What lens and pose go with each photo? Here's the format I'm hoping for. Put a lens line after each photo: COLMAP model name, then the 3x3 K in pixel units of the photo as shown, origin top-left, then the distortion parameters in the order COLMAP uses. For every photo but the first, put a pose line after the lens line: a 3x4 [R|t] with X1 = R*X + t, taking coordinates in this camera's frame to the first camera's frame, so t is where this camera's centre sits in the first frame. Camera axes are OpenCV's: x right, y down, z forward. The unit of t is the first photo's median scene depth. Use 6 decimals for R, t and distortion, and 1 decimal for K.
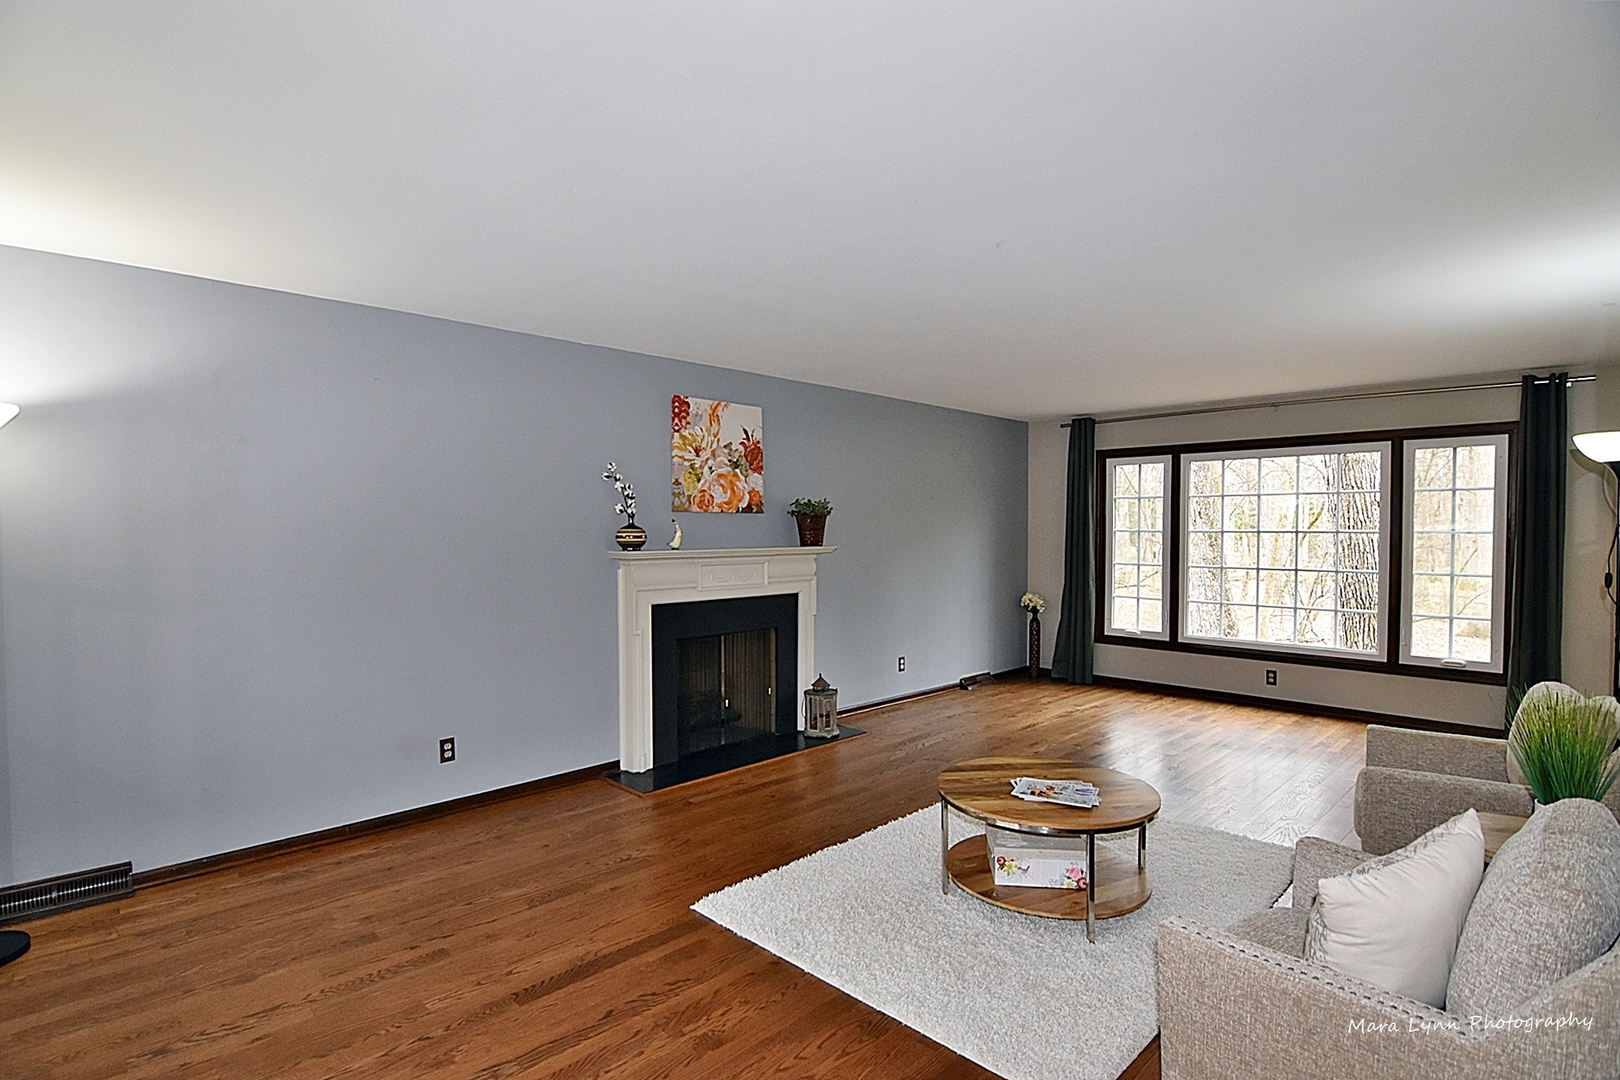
lens RADIAL K [[804.2, 0, 798.6], [0, 804.2, 544.7], [0, 0, 1]] dist [-0.000565, -0.015254]
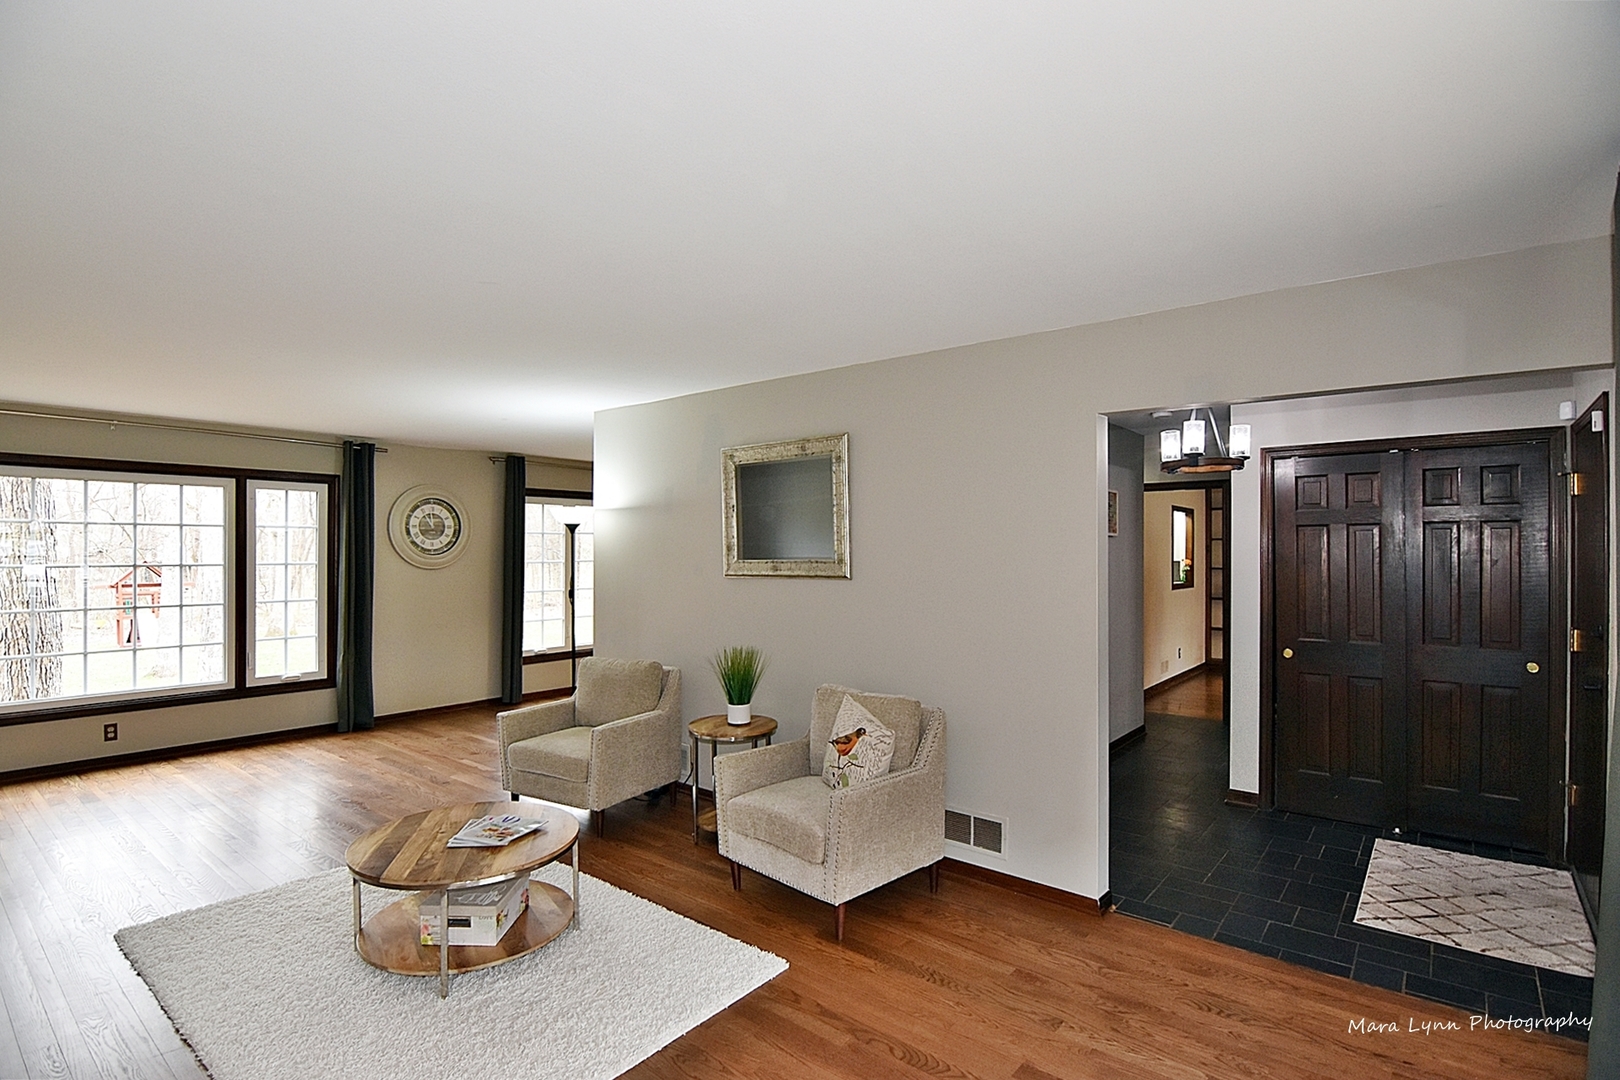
lens RADIAL K [[786.6, 0, 795.9], [0, 786.6, 546.6], [0, 0, 1]] dist [-0.001462, -0.012606]
pose [[-0.103054, 0.005655, 0.994660, -0.562908], [0.018927, 0.999814, -0.003724, -0.033273], [-0.994496, 0.018442, -0.103142, 0.567639]]
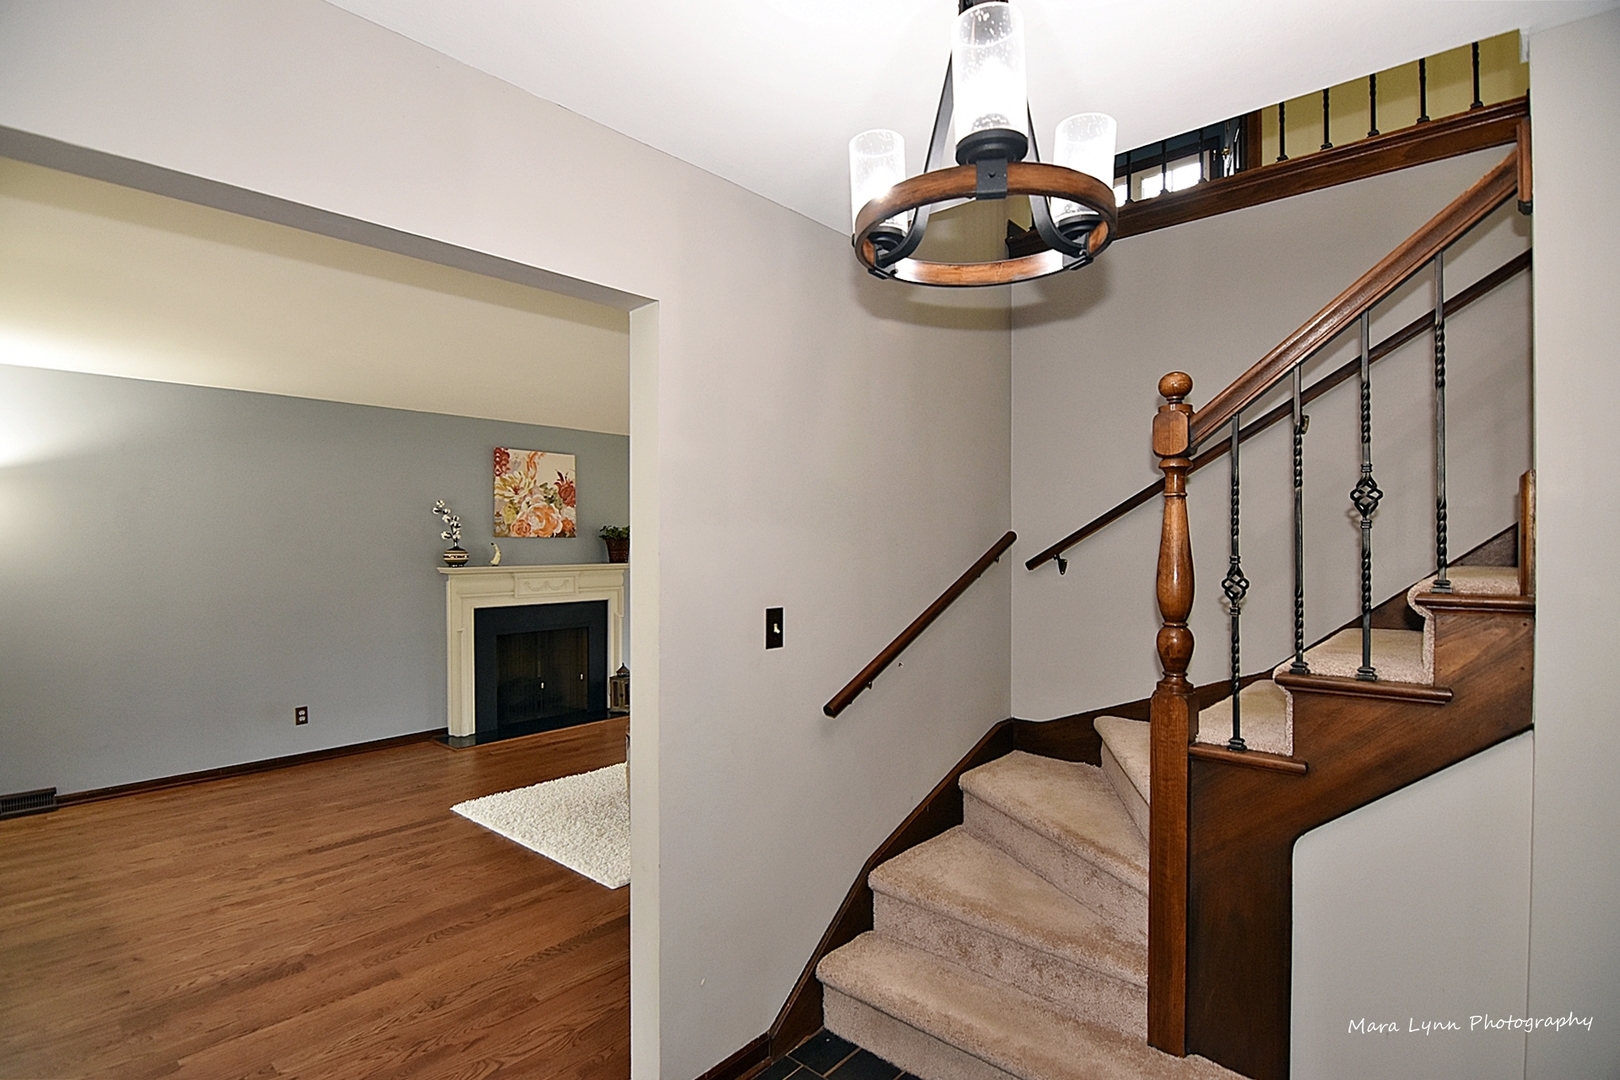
lens RADIAL K [[786.6, 0, 795.9], [0, 786.6, 546.6], [0, 0, 1]] dist [-0.001462, -0.012606]
pose [[0.998001, 0.000535, 0.063195, 0.245139], [0.000351, 0.999902, -0.014008, -0.007276], [-0.063197, 0.014002, 0.997903, -0.295082]]
